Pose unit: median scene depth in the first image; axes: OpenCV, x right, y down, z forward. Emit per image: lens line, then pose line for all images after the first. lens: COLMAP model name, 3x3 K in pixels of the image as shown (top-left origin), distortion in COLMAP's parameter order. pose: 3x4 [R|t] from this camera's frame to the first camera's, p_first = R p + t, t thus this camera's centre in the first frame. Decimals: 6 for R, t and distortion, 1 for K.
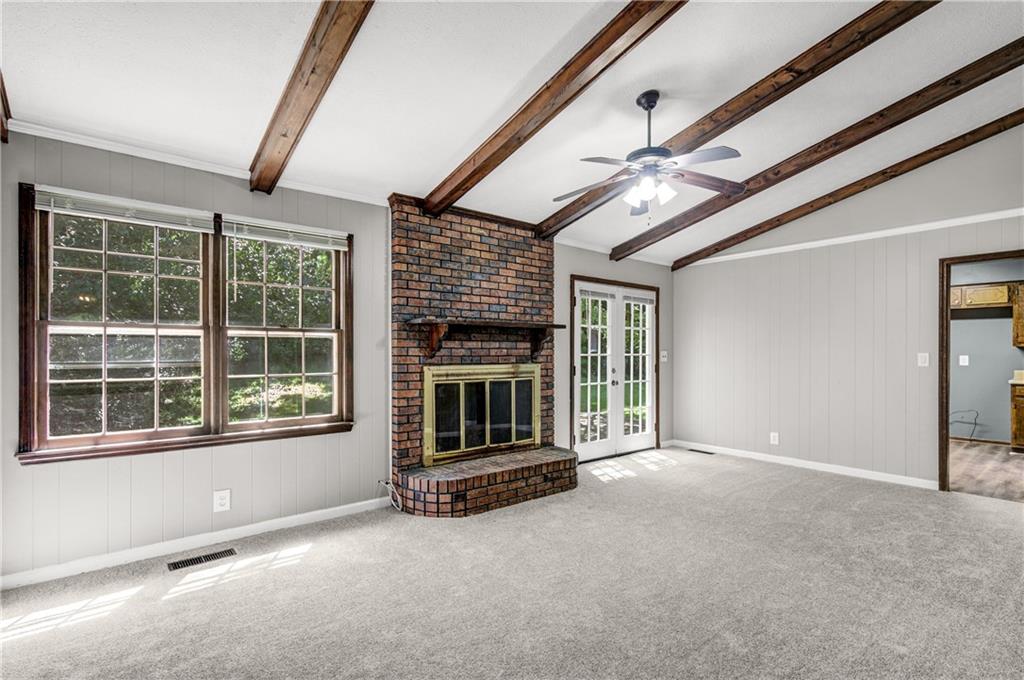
lens RADIAL K [[481.7, 0, 512.7], [0, 481.7, 354.0], [0, 0, 1]] dist [0.000054, -0.000205]
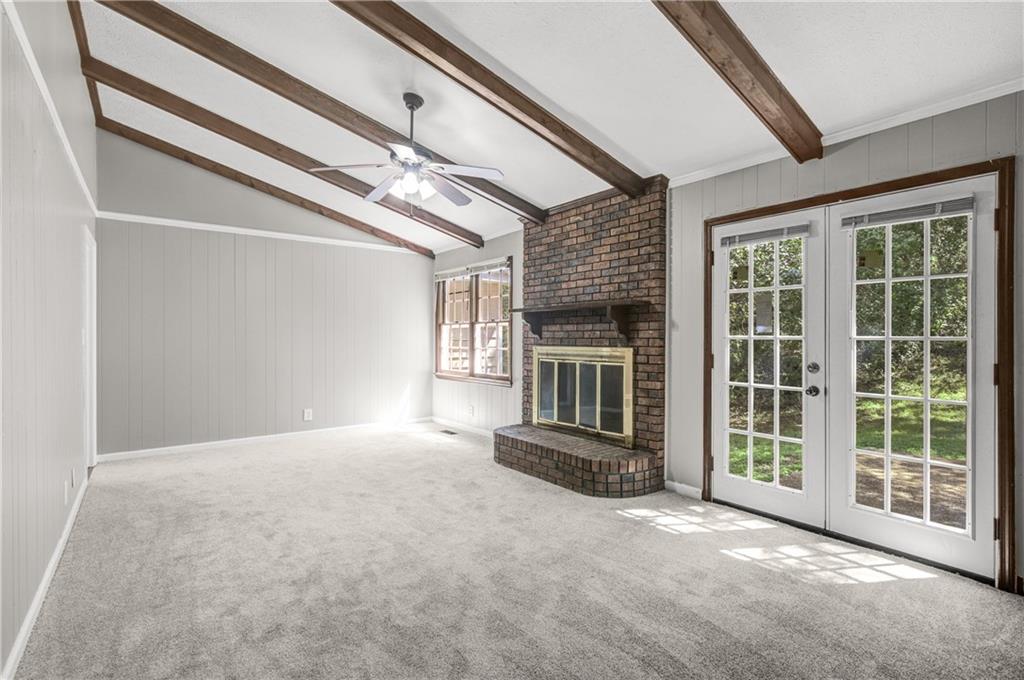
lens RADIAL K [[456.7, 0, 525.1], [0, 456.7, 341.6], [0, 0, 1]] dist [0.000296, 0.000268]
pose [[0.008509, 0.009339, -0.999920, 0.890924], [-0.002304, 0.999954, 0.009320, 0.002417], [0.999961, 0.002224, 0.008530, 0.852041]]
